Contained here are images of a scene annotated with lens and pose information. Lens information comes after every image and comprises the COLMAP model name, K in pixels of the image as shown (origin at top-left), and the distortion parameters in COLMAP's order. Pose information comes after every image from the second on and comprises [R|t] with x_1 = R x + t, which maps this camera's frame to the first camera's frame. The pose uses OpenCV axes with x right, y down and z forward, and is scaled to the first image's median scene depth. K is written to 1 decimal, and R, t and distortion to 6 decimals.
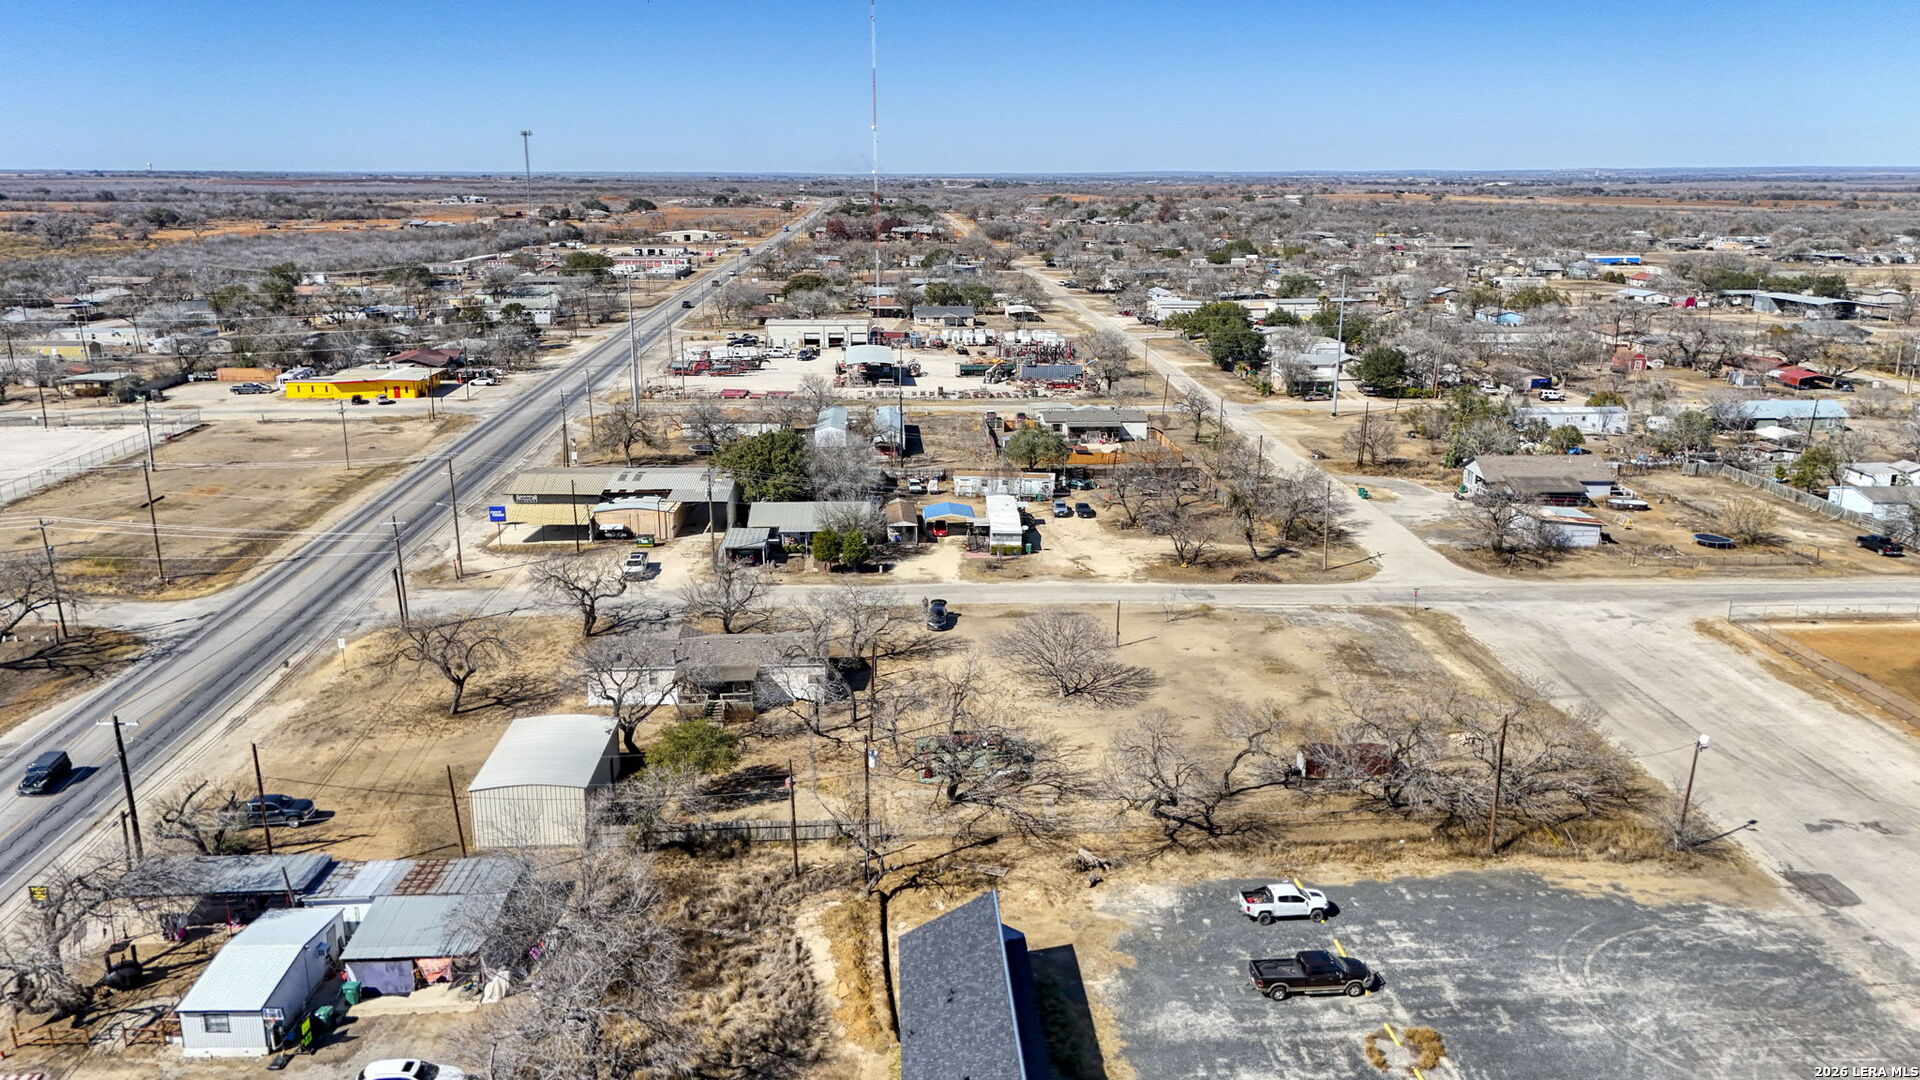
lens RADIAL K [[1406.0, 0, 962.8], [0, 1406.0, 538.7], [0, 0, 1]] dist [0.081291, -0.071635]
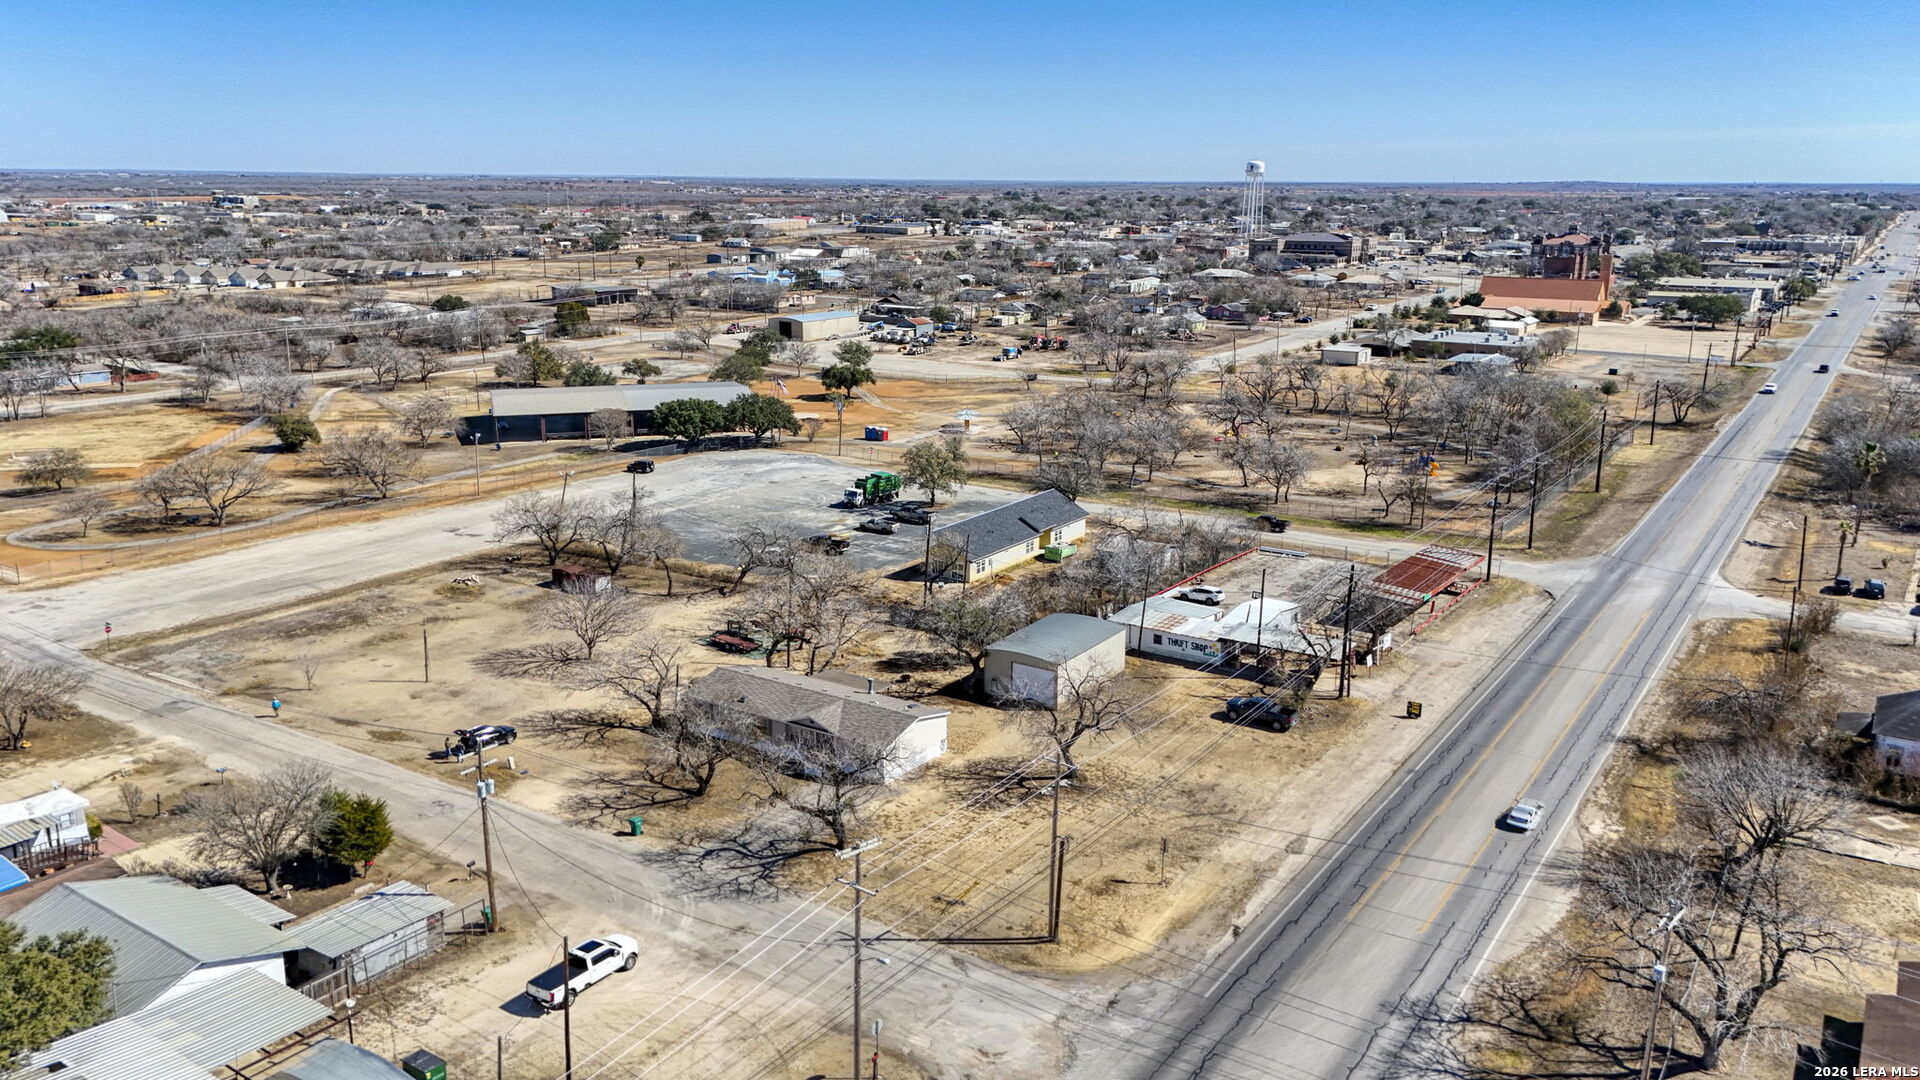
lens RADIAL K [[1406.0, 0, 962.8], [0, 1406.0, 538.7], [0, 0, 1]] dist [0.081291, -0.071635]
pose [[-0.799632, -0.154881, 0.580173, -0.657606], [0.144577, 0.888088, 0.436345, -0.342031], [-0.582827, 0.432795, -0.687751, 1.311169]]
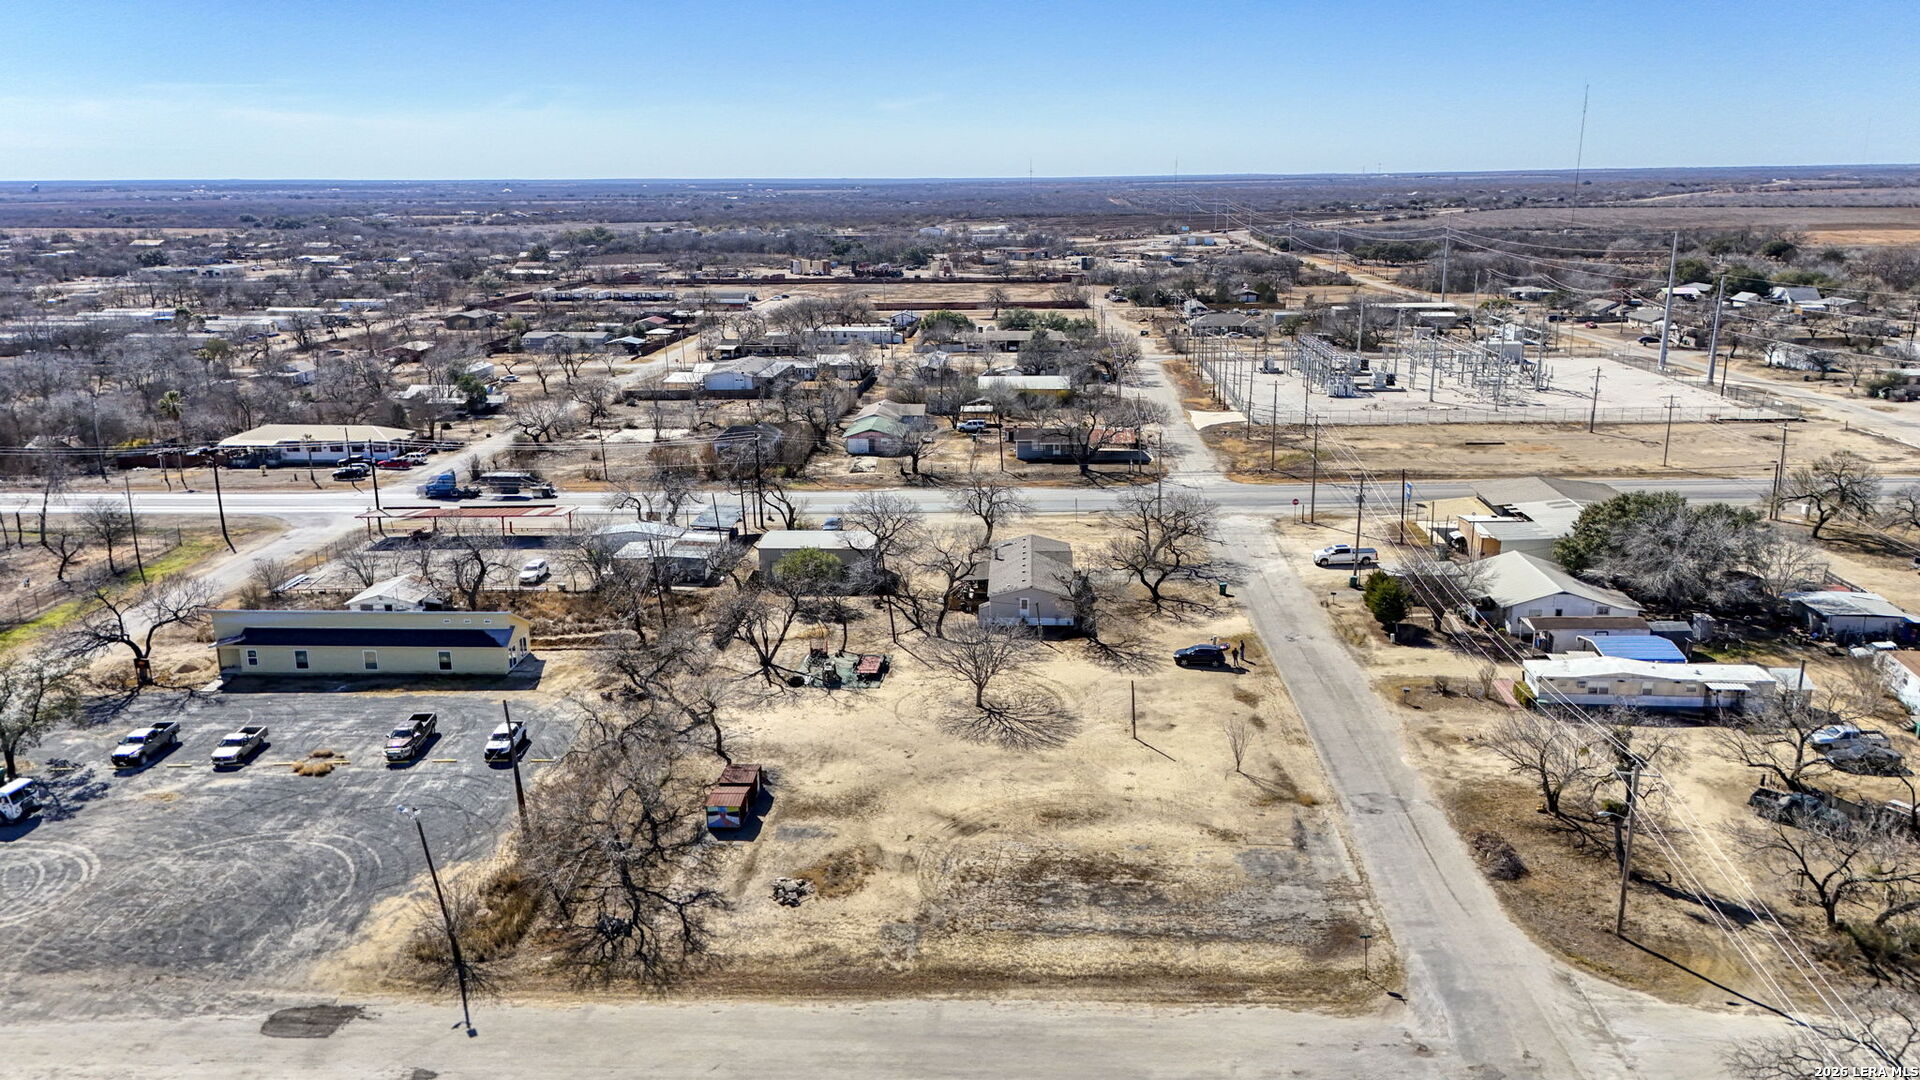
lens RADIAL K [[1406.0, 0, 962.8], [0, 1406.0, 538.7], [0, 0, 1]] dist [0.081291, -0.071635]
pose [[-0.109563, 0.247333, -0.962716, 0.826359], [-0.243359, 0.932395, 0.267239, -0.211645], [0.963728, 0.263565, -0.041965, 0.851223]]
